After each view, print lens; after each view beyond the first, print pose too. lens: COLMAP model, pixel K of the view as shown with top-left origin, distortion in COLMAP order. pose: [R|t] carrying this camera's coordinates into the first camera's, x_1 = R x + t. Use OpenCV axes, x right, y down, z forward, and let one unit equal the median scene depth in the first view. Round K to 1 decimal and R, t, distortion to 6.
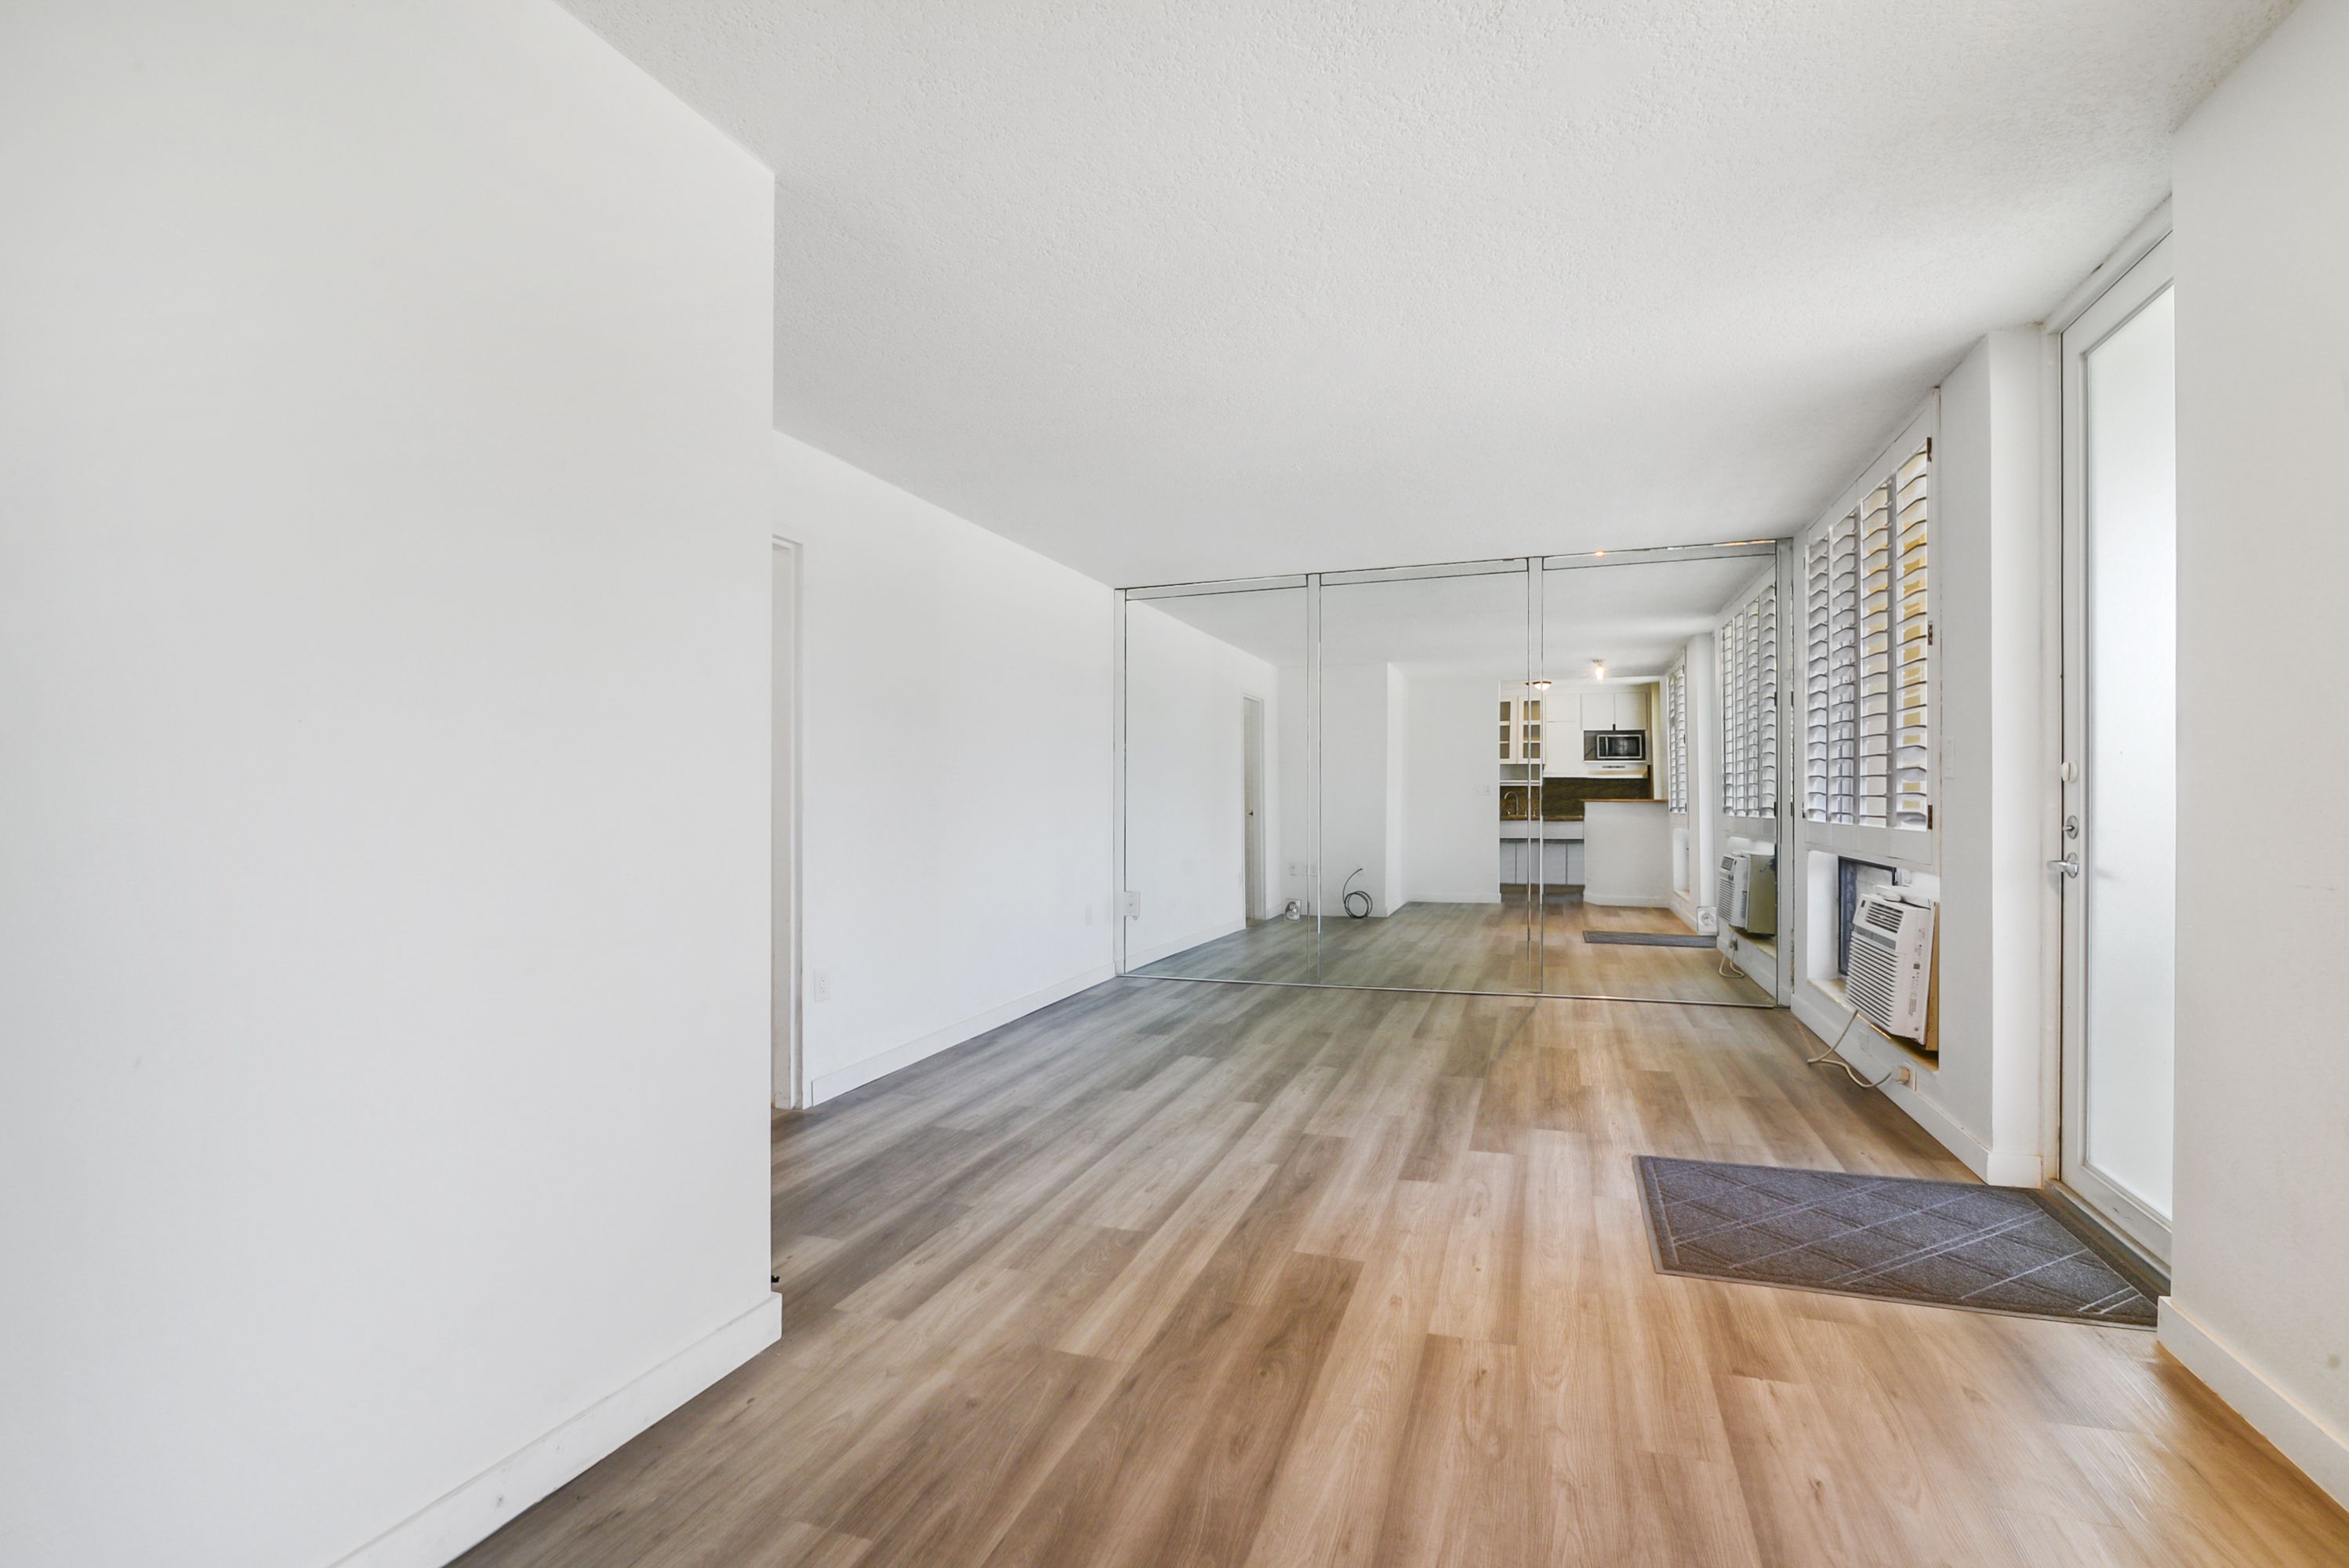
lens RADIAL K [[1074.3, 0, 1184.4], [0, 1074.3, 793.1], [0, 0, 1]] dist [-0.020739, -0.000216]
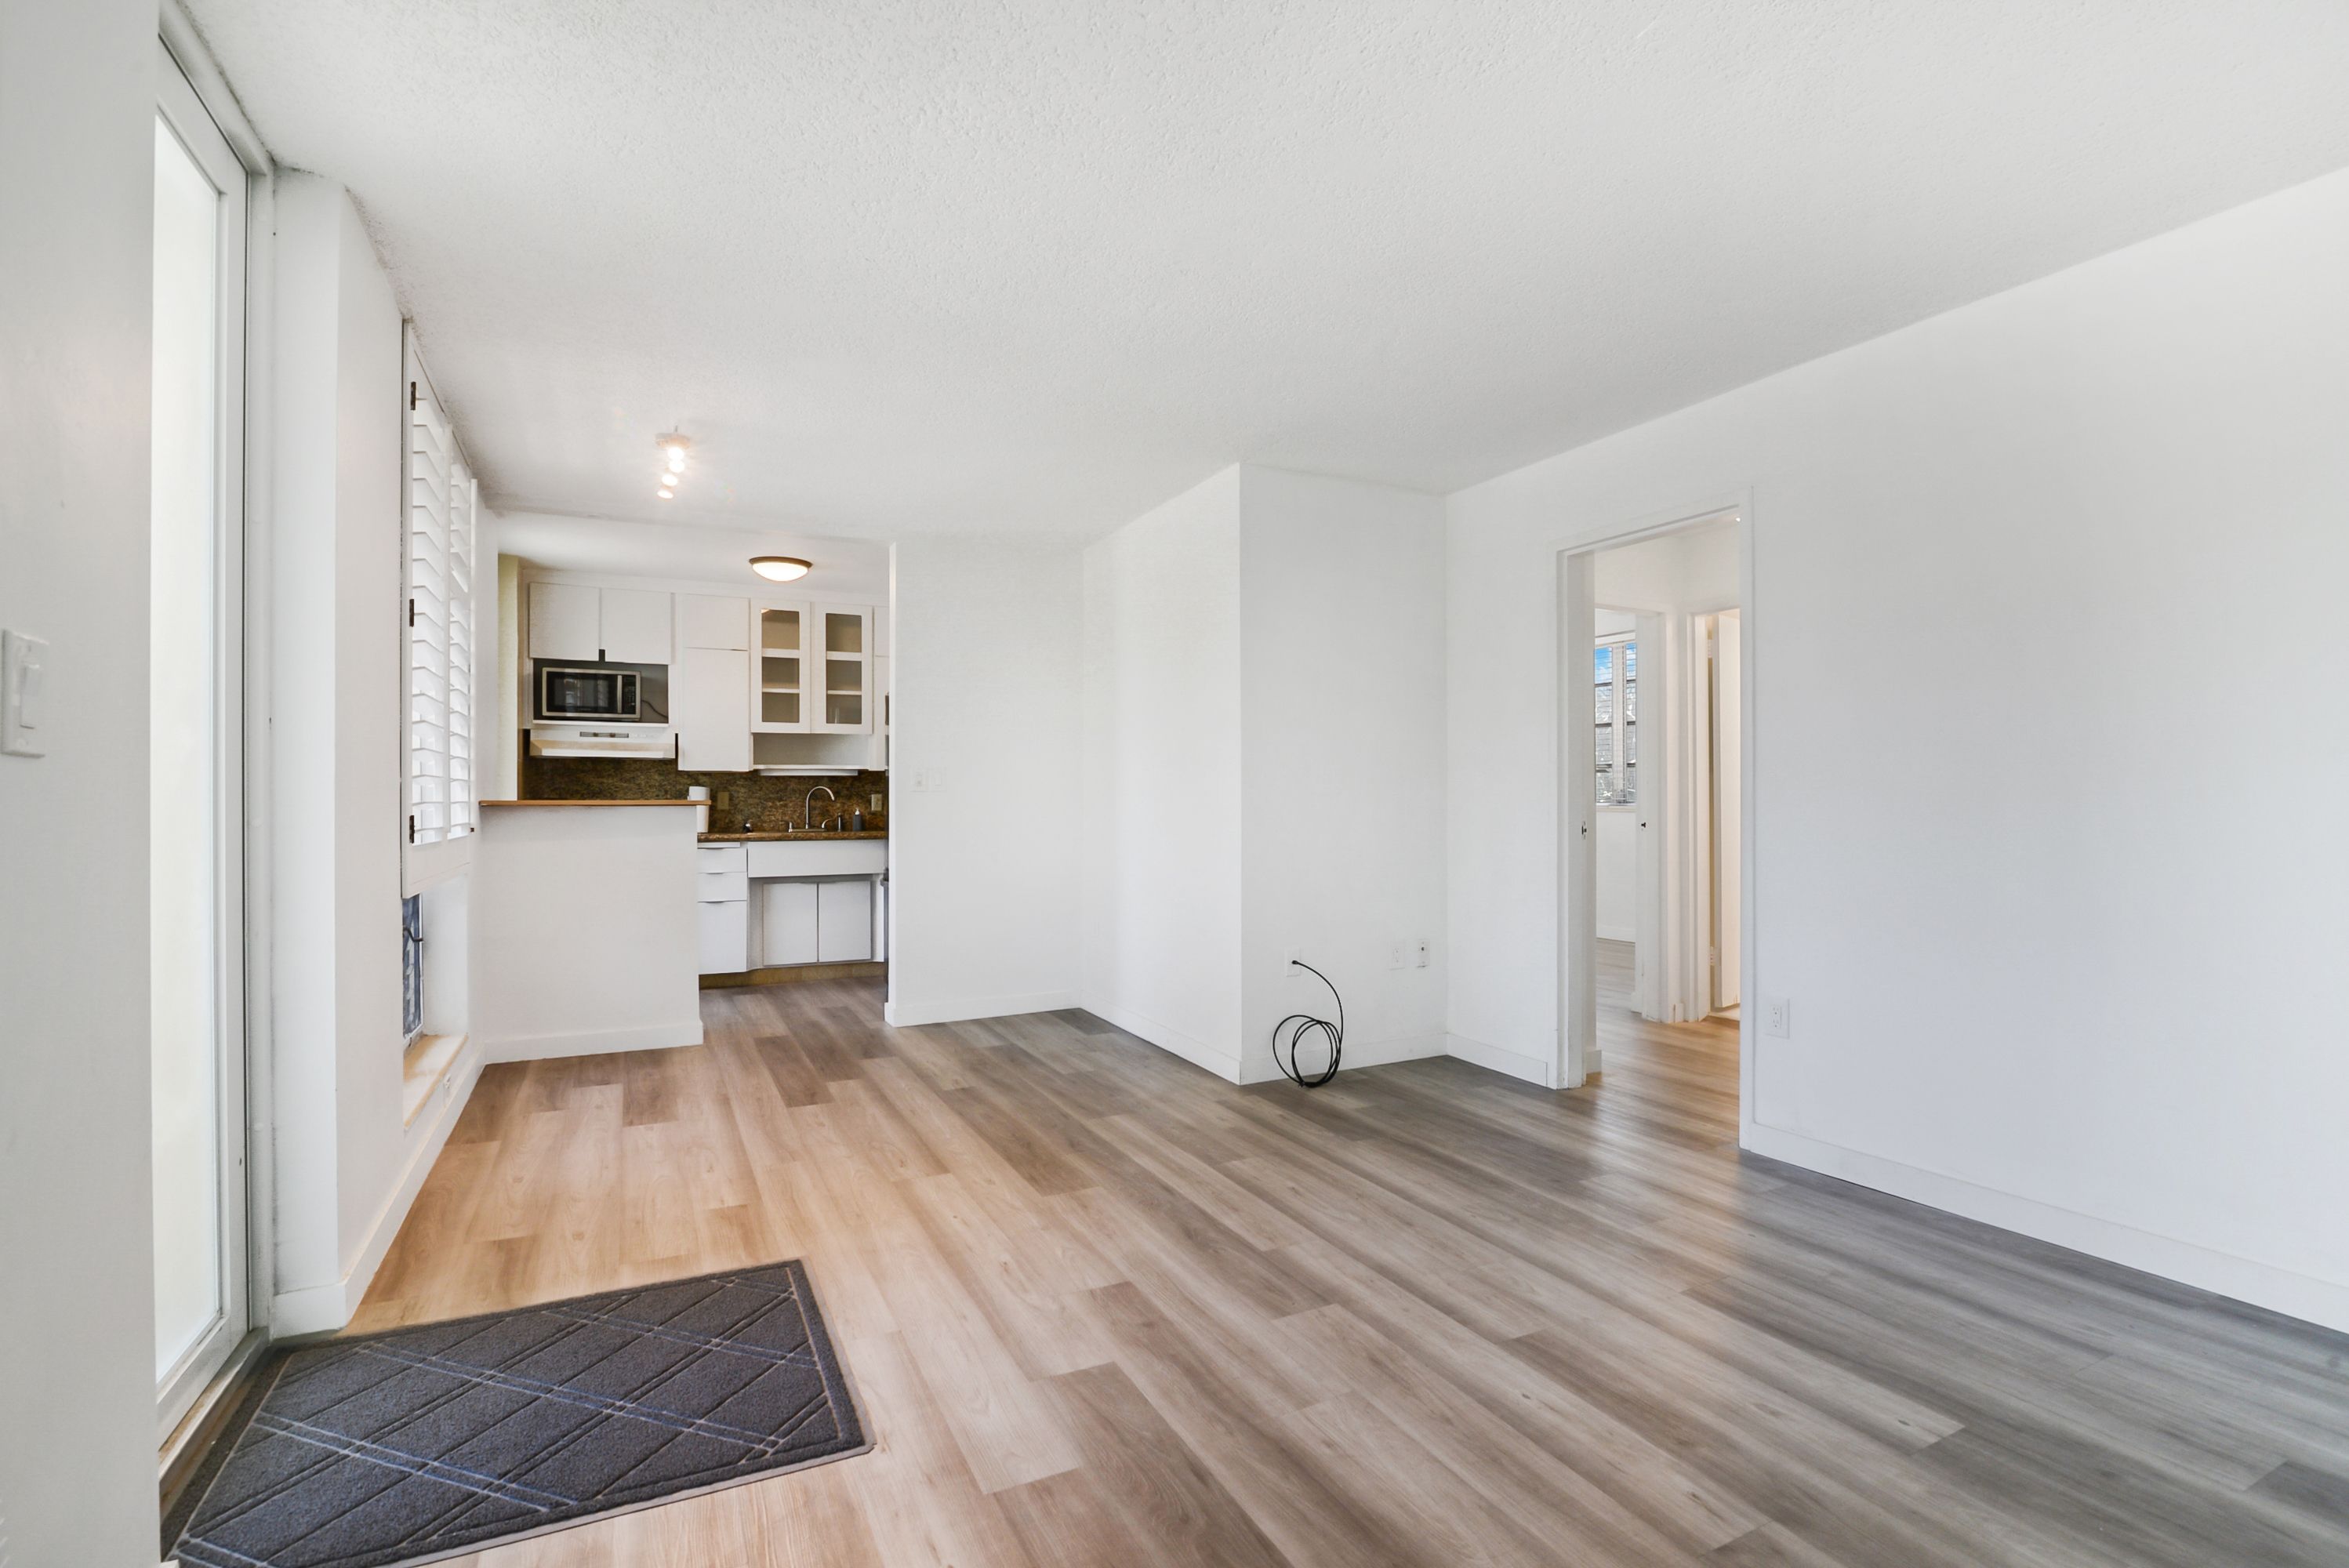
lens RADIAL K [[1074.3, 0, 1174.8], [0, 1074.3, 801.7], [0, 0, 1]] dist [-0.020739, -0.000216]
pose [[-0.698878, 0.011688, -0.715146, 0.792865], [0.011231, 0.999923, 0.005367, -0.002293], [0.715153, -0.004281, -0.698955, 1.689609]]
